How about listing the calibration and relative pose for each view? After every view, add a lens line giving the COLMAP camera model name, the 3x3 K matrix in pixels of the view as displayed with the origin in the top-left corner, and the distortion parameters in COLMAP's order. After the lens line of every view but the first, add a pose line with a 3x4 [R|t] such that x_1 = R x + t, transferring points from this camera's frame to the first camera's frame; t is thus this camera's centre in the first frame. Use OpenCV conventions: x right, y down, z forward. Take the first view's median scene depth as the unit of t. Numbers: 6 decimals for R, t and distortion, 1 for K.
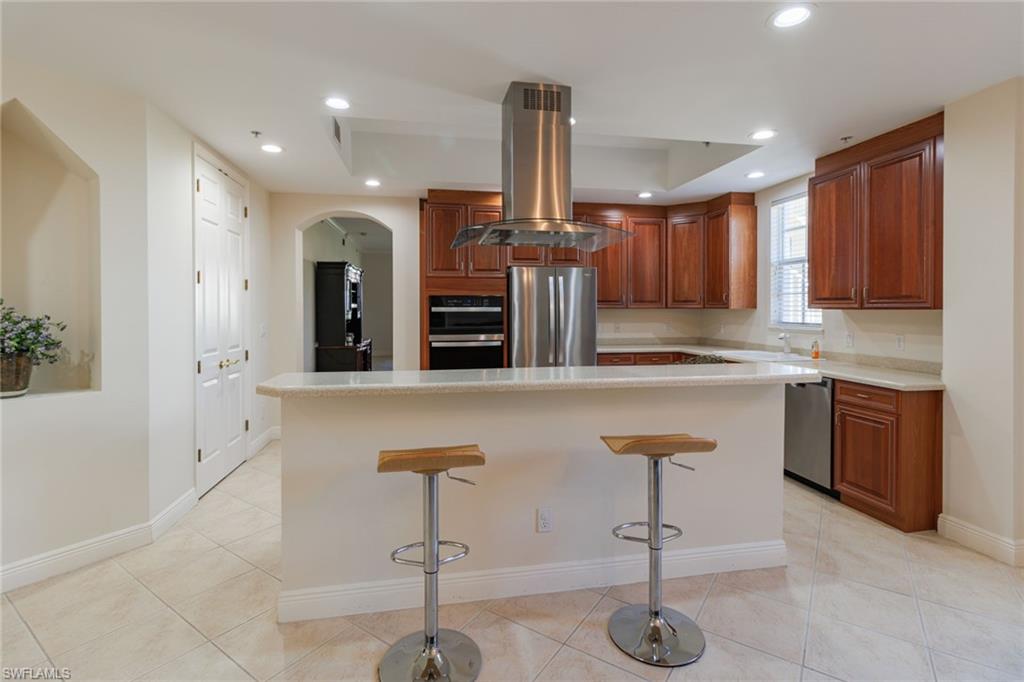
lens RADIAL K [[473.1, 0, 526.9], [0, 473.1, 313.3], [0, 0, 1]] dist [0.006148, 0.000395]
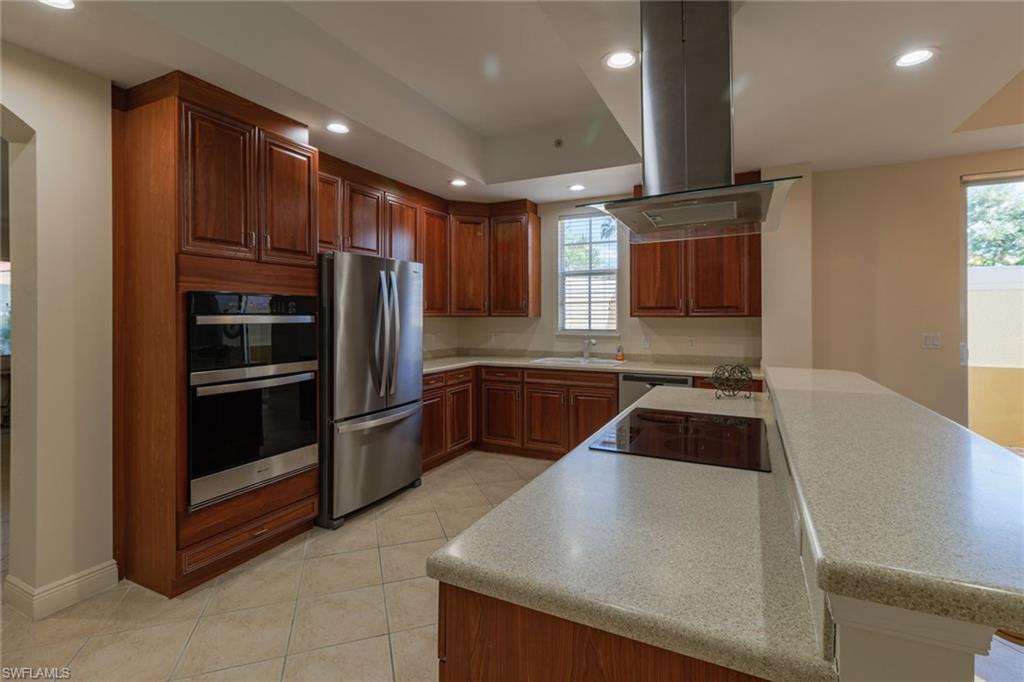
lens RADIAL K [[473.1, 0, 496.1], [0, 473.1, 319.8], [0, 0, 1]] dist [0.006148, 0.000395]
pose [[0.613680, -0.007365, 0.789521, -0.398189], [0.010640, 0.999943, 0.001058, -0.005883], [-0.789483, 0.007751, 0.613723, 0.458946]]
